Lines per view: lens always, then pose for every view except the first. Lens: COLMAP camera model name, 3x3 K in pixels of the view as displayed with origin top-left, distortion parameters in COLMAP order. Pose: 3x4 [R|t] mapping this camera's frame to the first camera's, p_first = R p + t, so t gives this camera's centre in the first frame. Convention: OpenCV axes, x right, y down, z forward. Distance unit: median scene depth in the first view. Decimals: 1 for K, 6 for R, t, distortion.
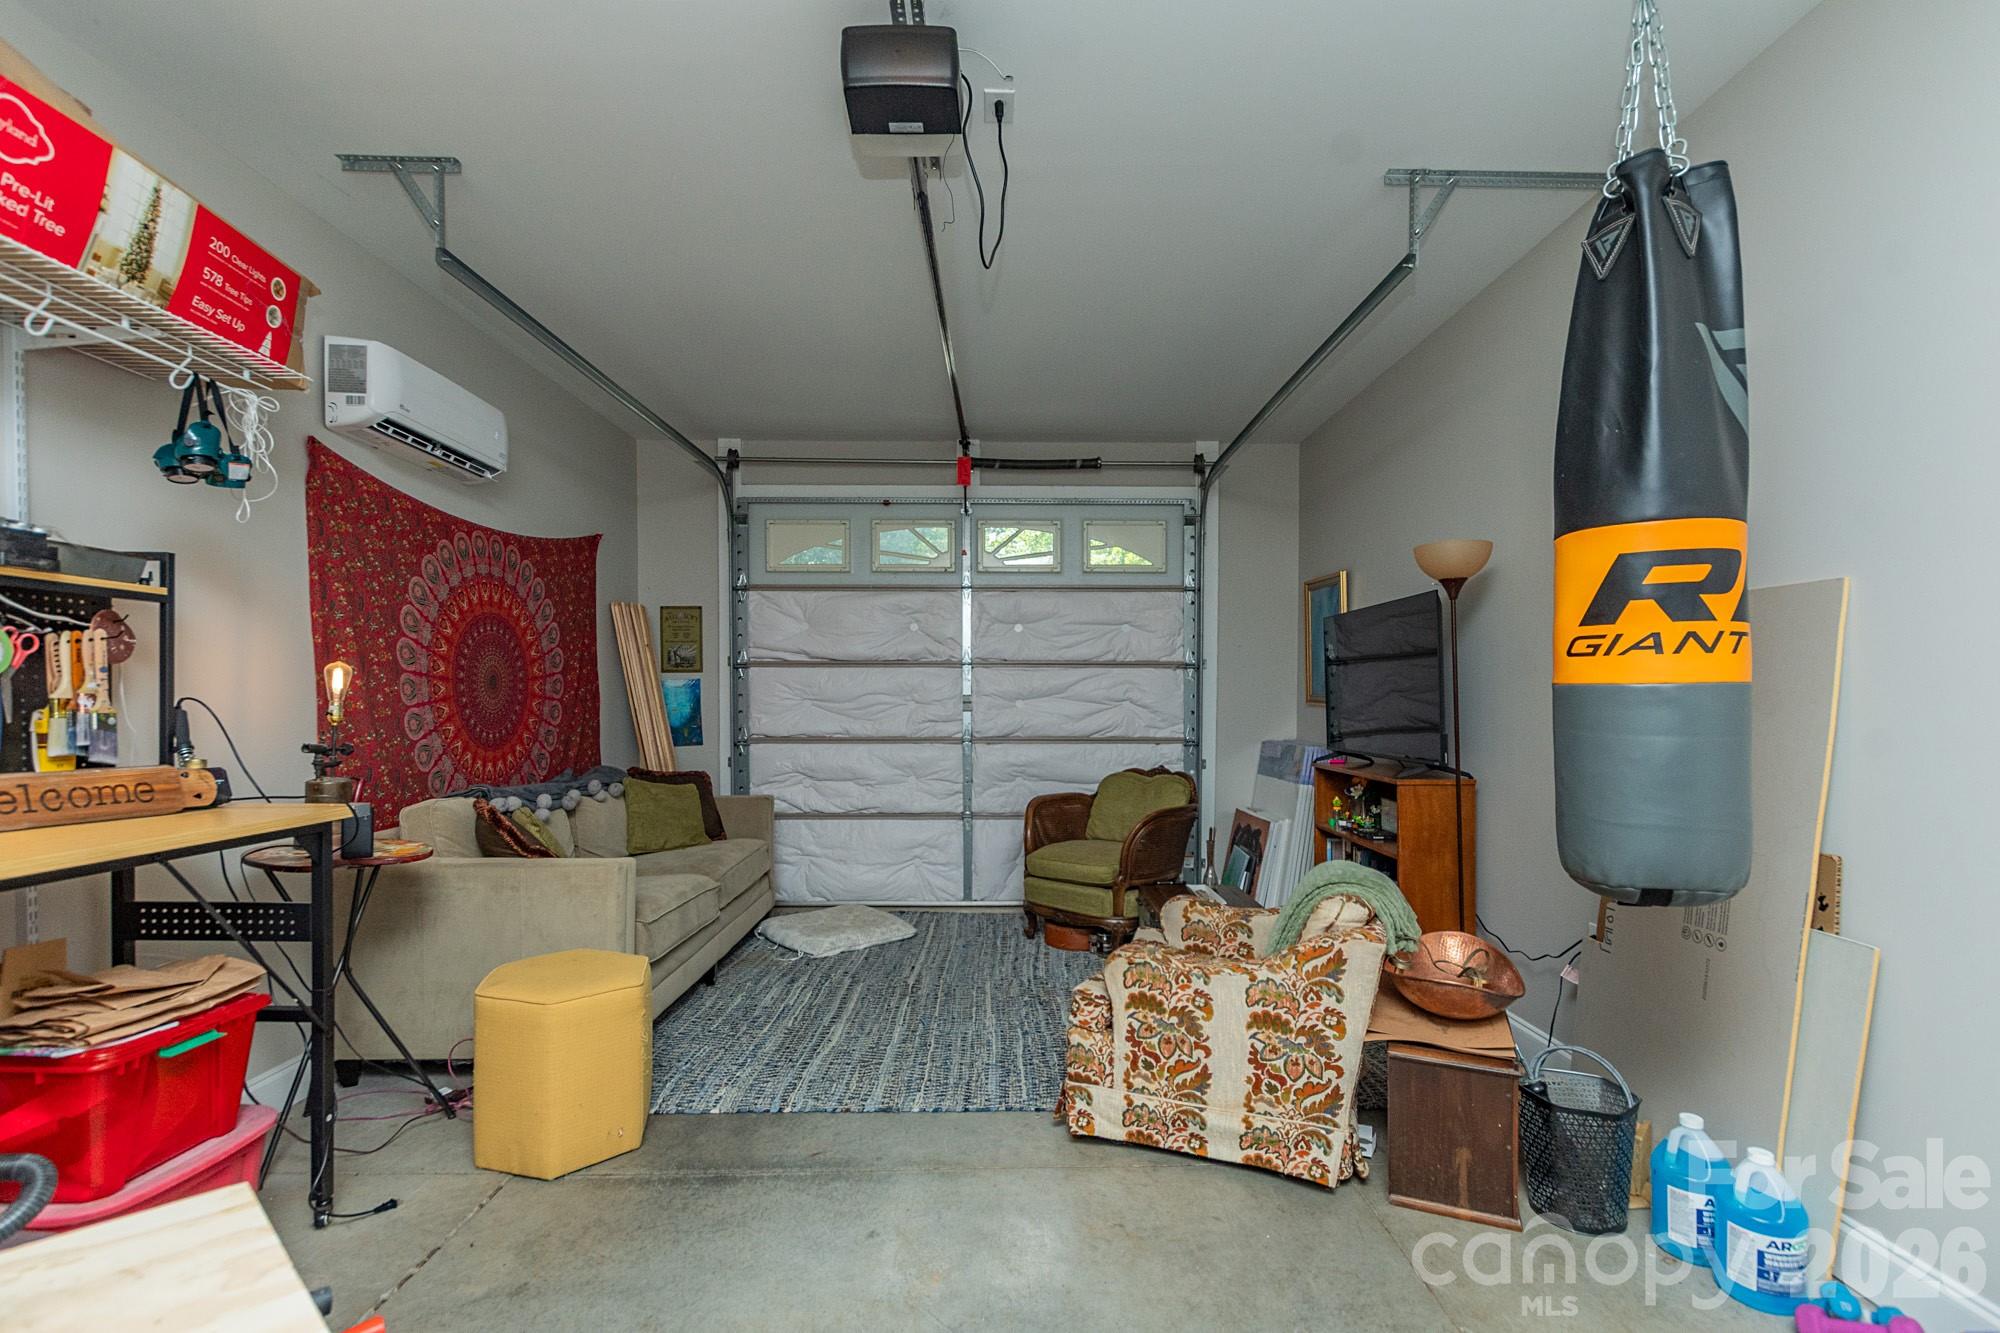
lens RADIAL K [[790.4, 0, 1013.4], [0, 790.4, 707.3], [0, 0, 1]] dist [0.004763, 0.000236]
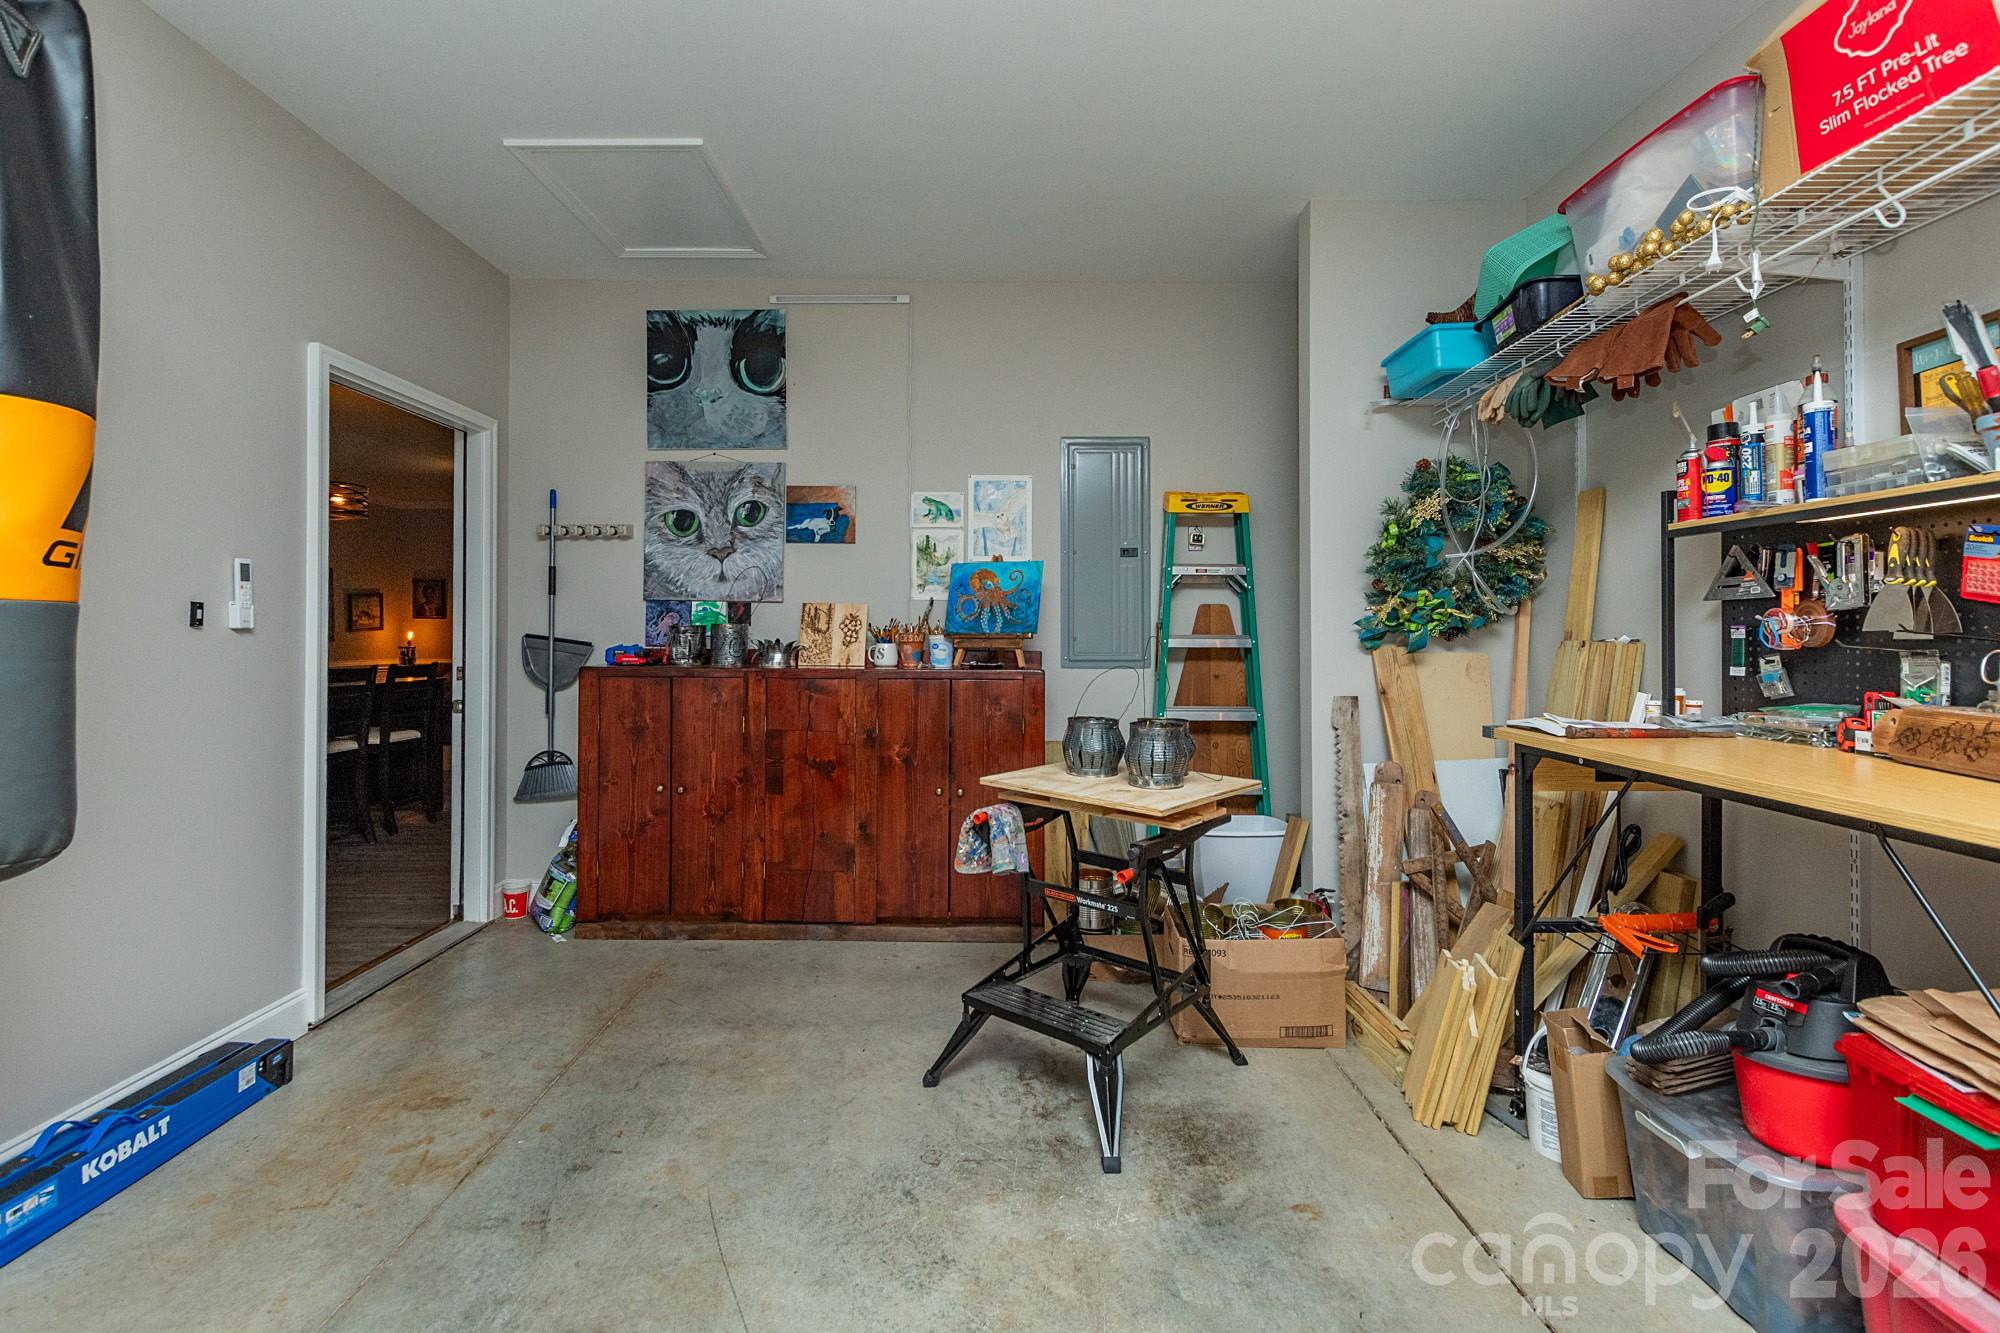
lens RADIAL K [[896.0, 0, 1001.6], [0, 896.0, 647.8], [0, 0, 1]] dist [0.005567, -0.001401]
pose [[-0.999958, 0.000082, -0.009171, -0.130726], [-0.000047, 0.999902, 0.014027, 0.002210], [0.009171, 0.014027, -0.999860, 1.245262]]
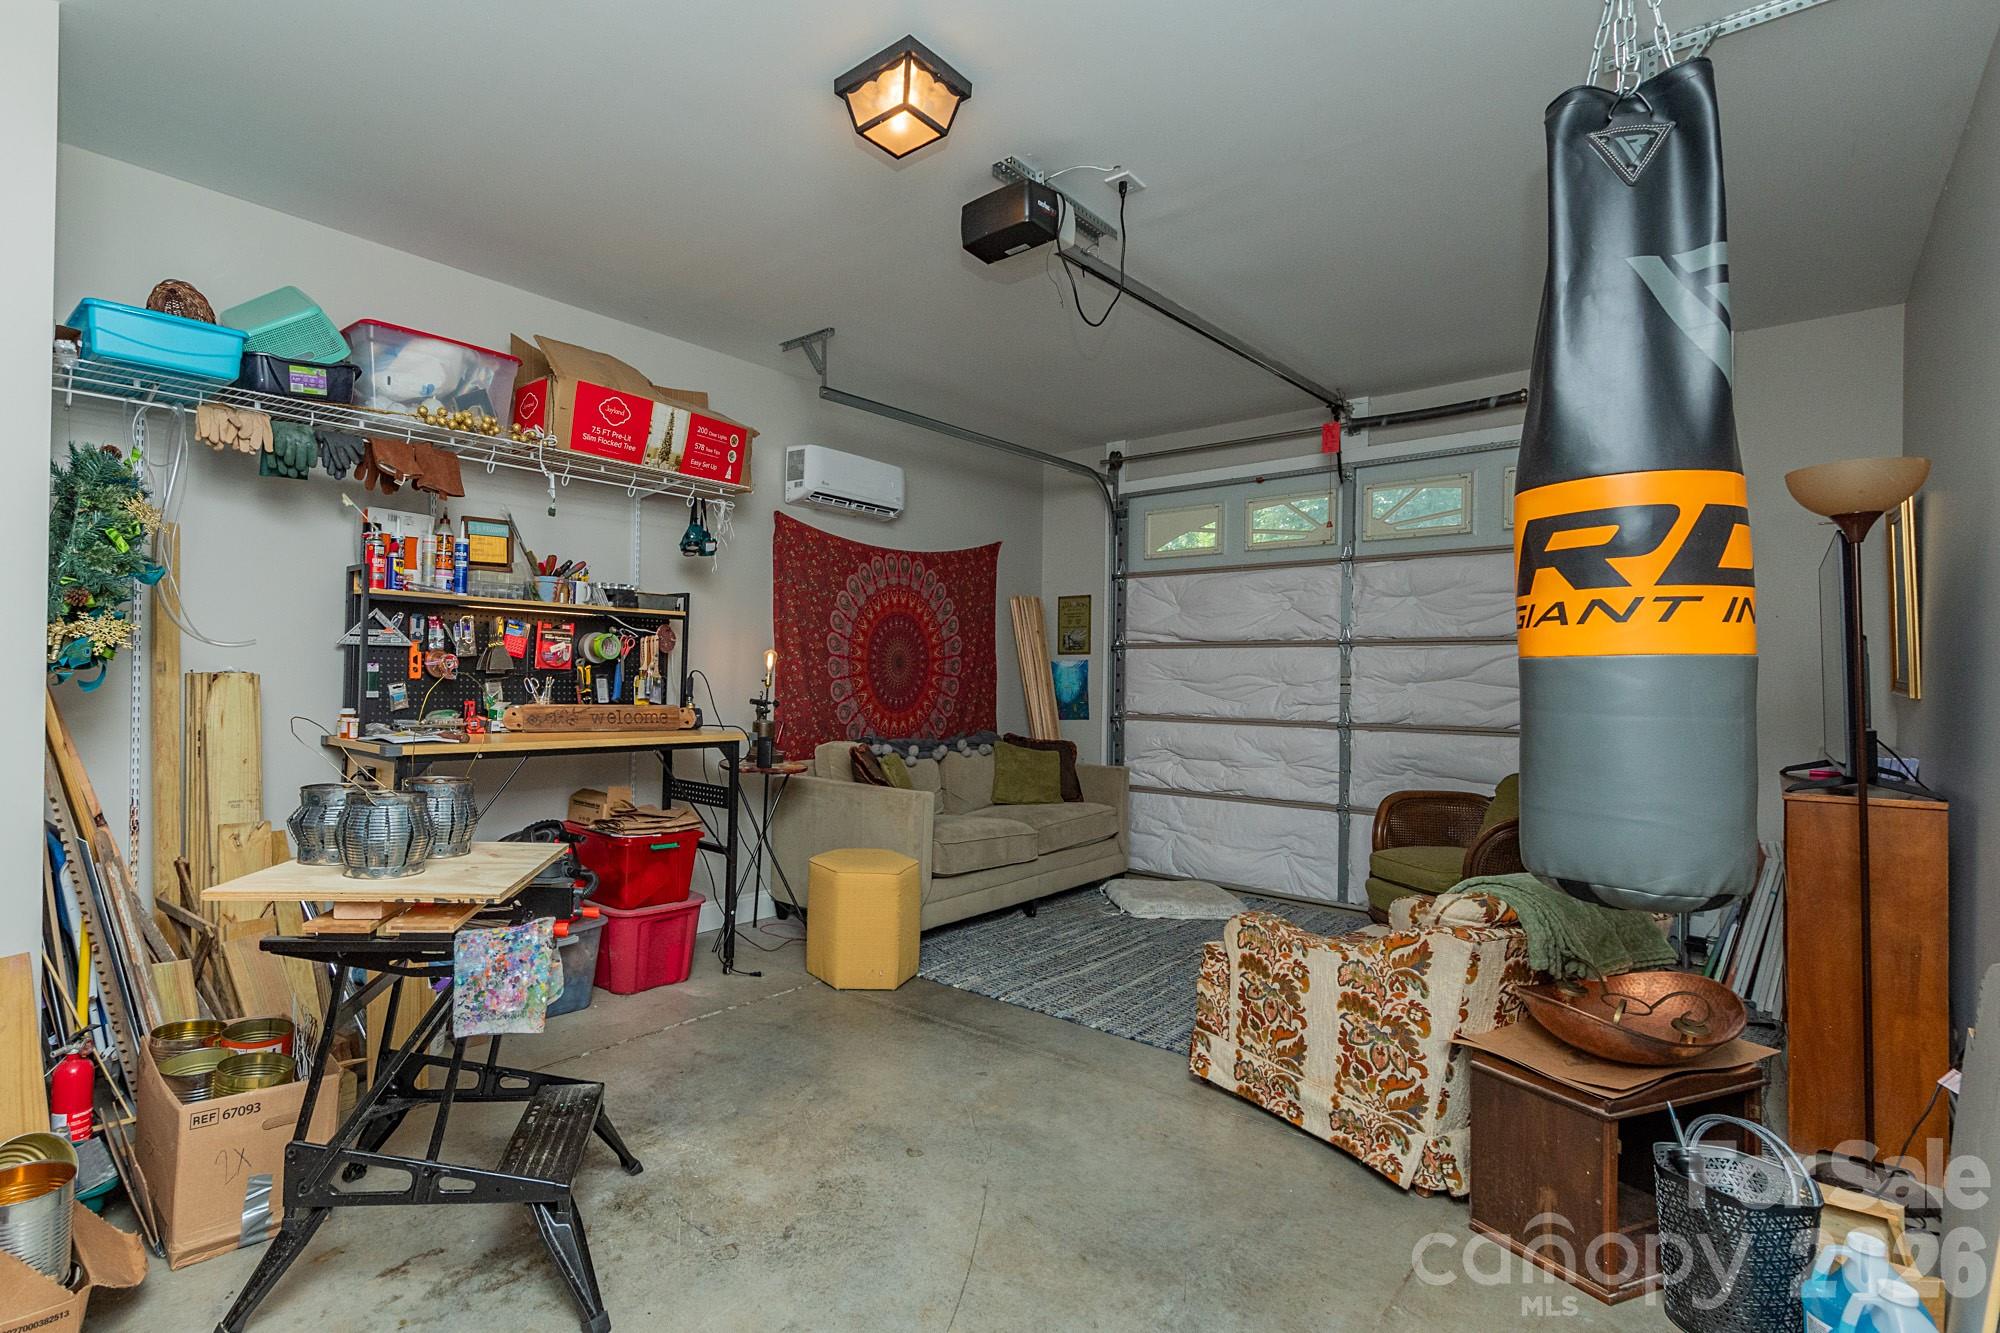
lens RADIAL K [[896.0, 0, 997.5], [0, 896.0, 660.1], [0, 0, 1]] dist [0.005567, -0.001401]
pose [[0.786990, -0.004776, -0.616947, 0.672101], [-0.018352, 0.999346, -0.031147, 0.013506], [0.616693, 0.035835, 0.786388, -0.169811]]
